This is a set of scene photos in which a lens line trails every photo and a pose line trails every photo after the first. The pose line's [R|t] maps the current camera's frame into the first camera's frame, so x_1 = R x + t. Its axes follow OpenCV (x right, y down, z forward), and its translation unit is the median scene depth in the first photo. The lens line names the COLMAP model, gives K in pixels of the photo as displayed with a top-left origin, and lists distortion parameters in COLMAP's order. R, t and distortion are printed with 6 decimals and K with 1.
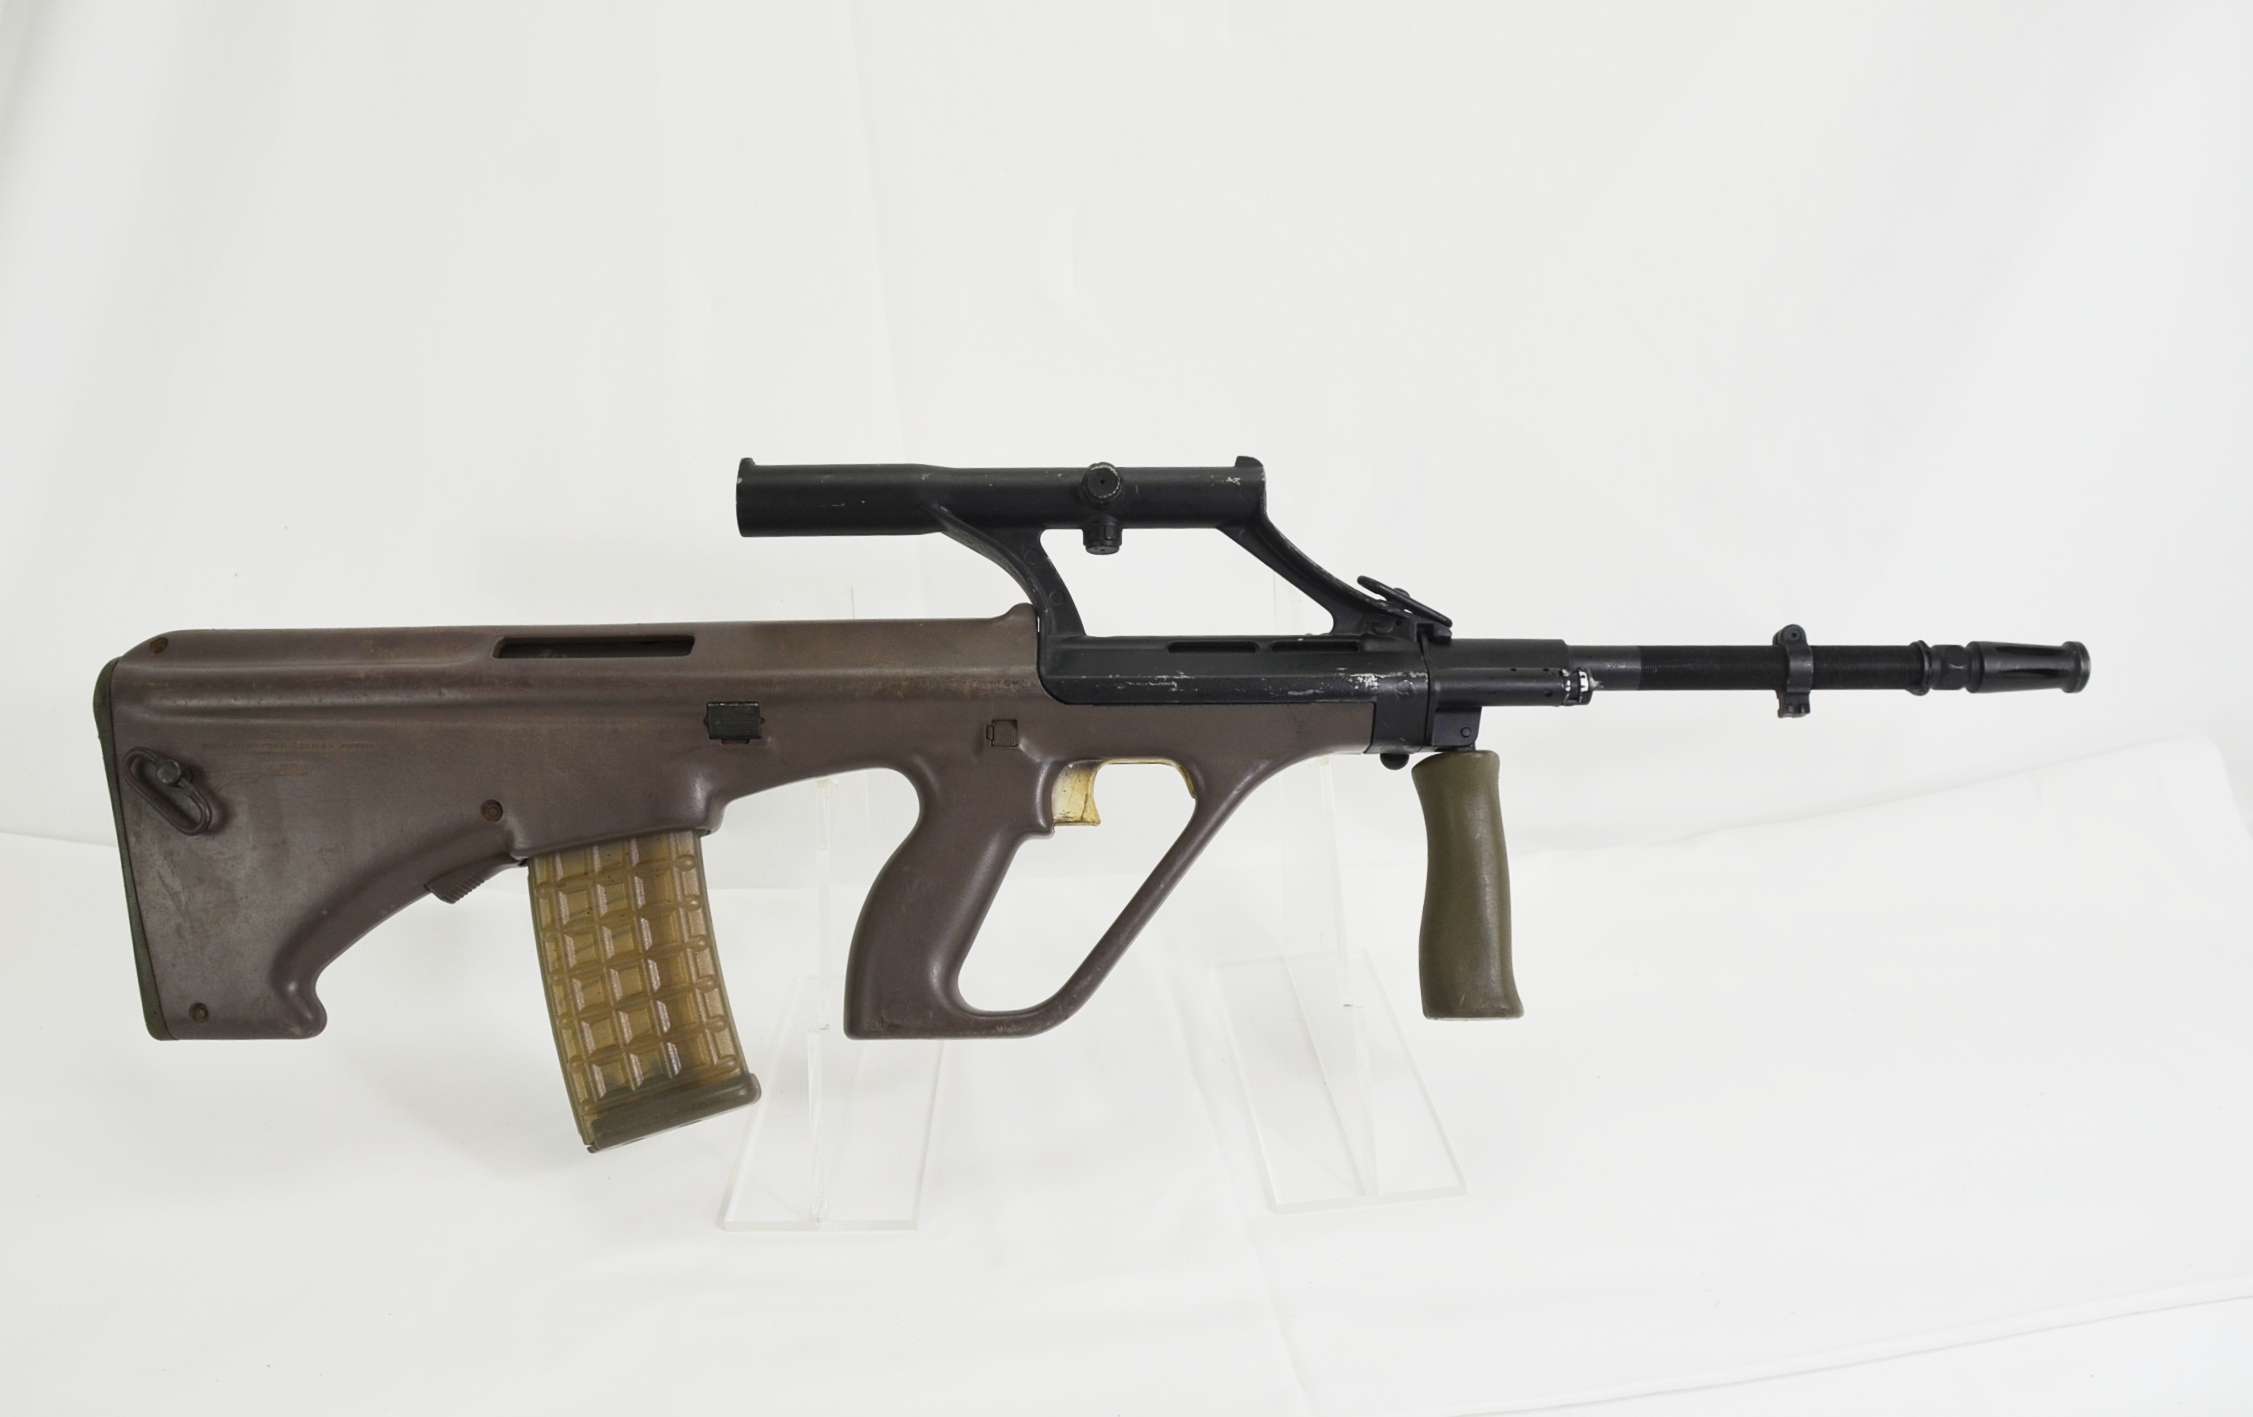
lens RADIAL K [[1783.3, 0, 1131.1], [0, 1783.3, 712.8], [0, 0, 1]] dist [-0.016788, -0.004623]
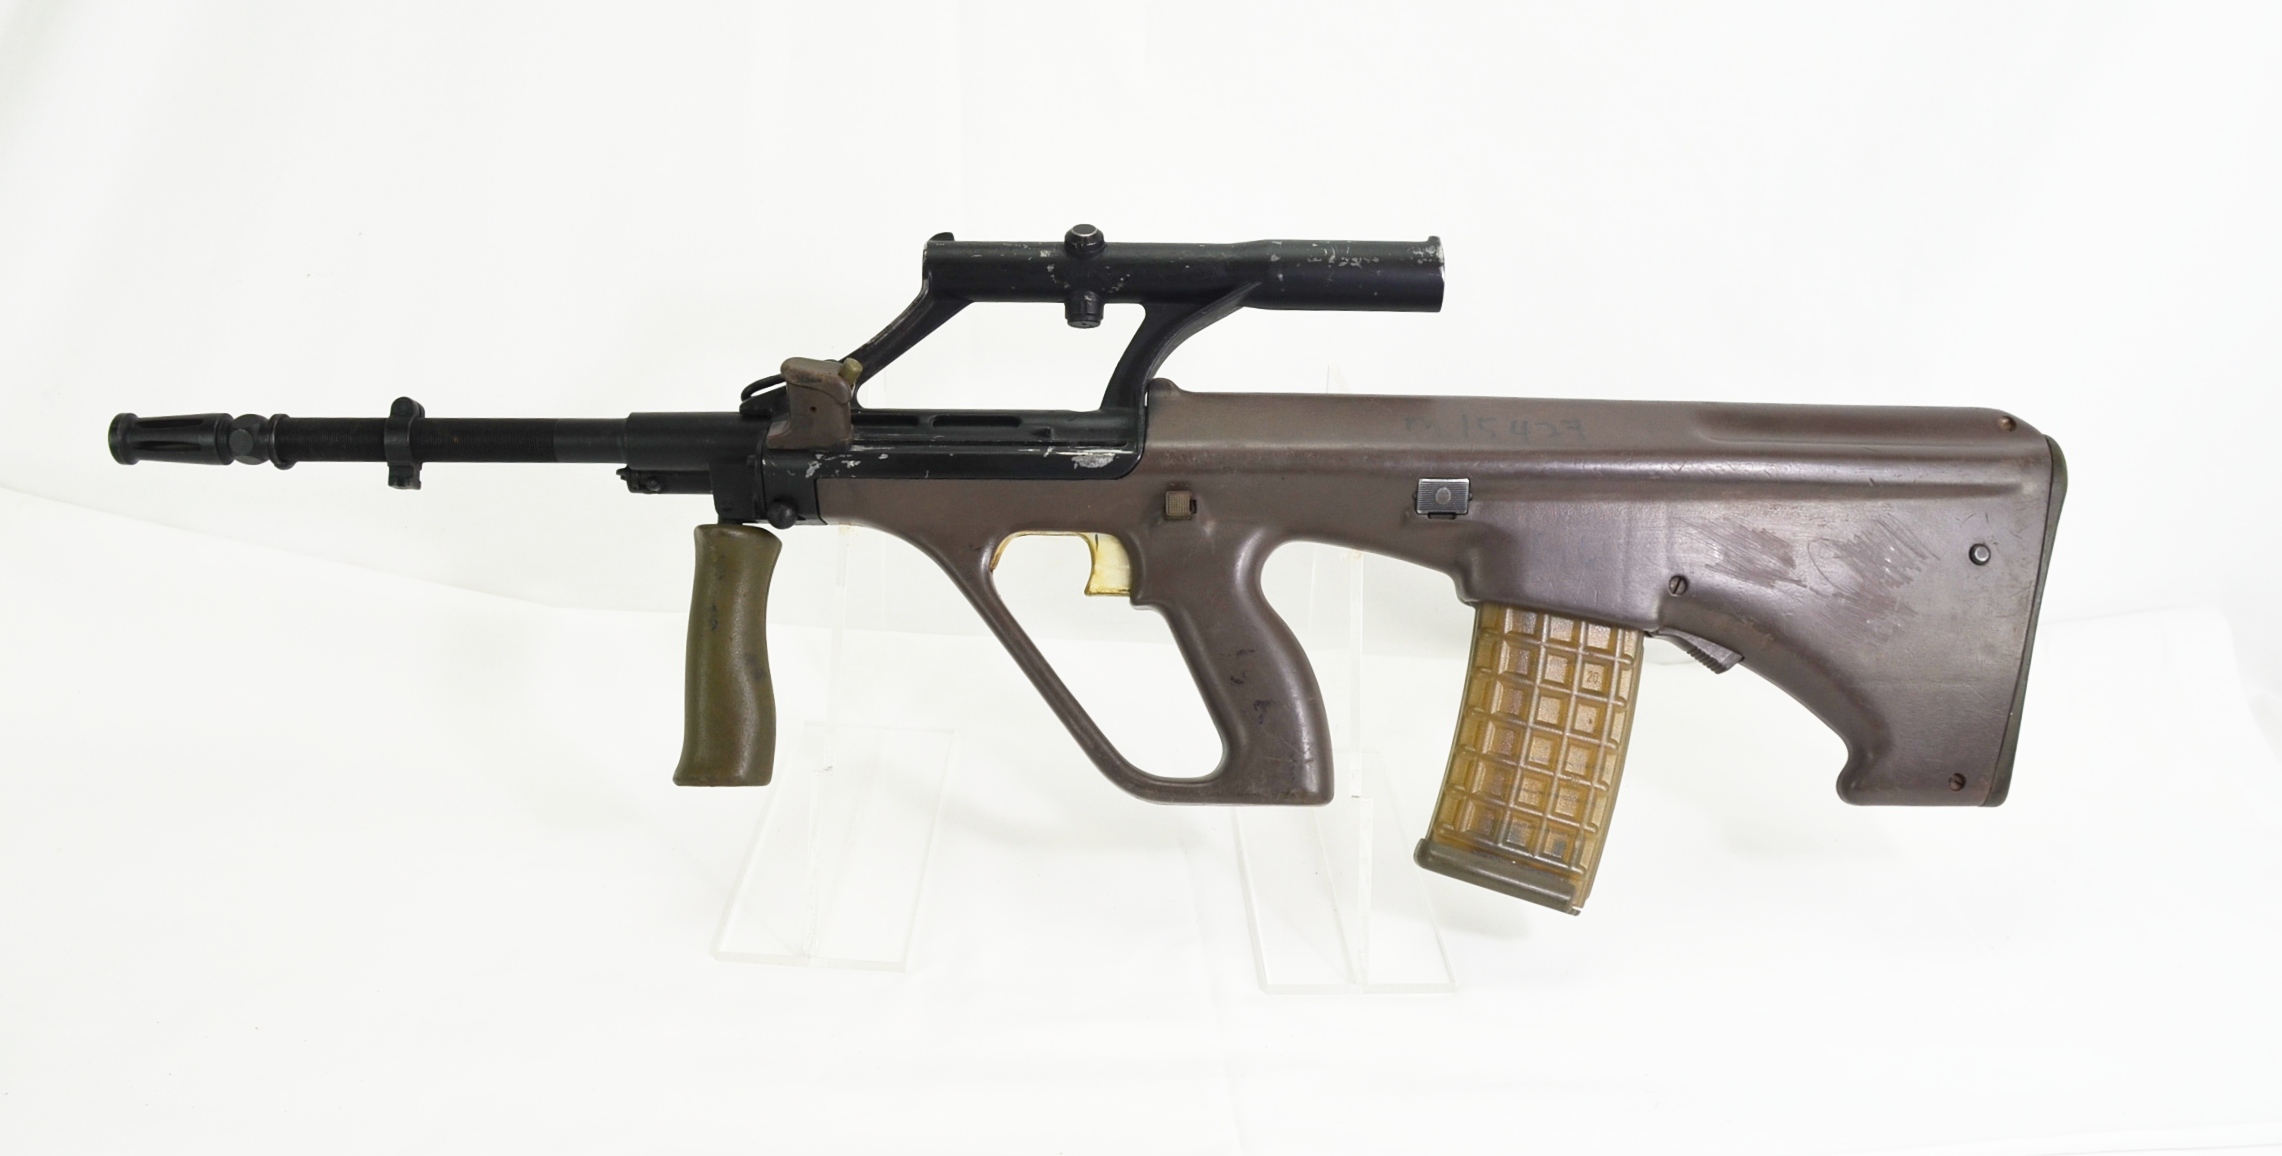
lens RADIAL K [[1773.4, 0, 1141.2], [0, 1773.4, 575.5], [0, 0, 1]] dist [-0.011153, -0.001116]
pose [[0.972803, 0.043433, -0.227524, 0.249603], [-0.032285, 0.998099, 0.052497, -0.003623], [0.229371, -0.043724, 0.972356, 0.027338]]
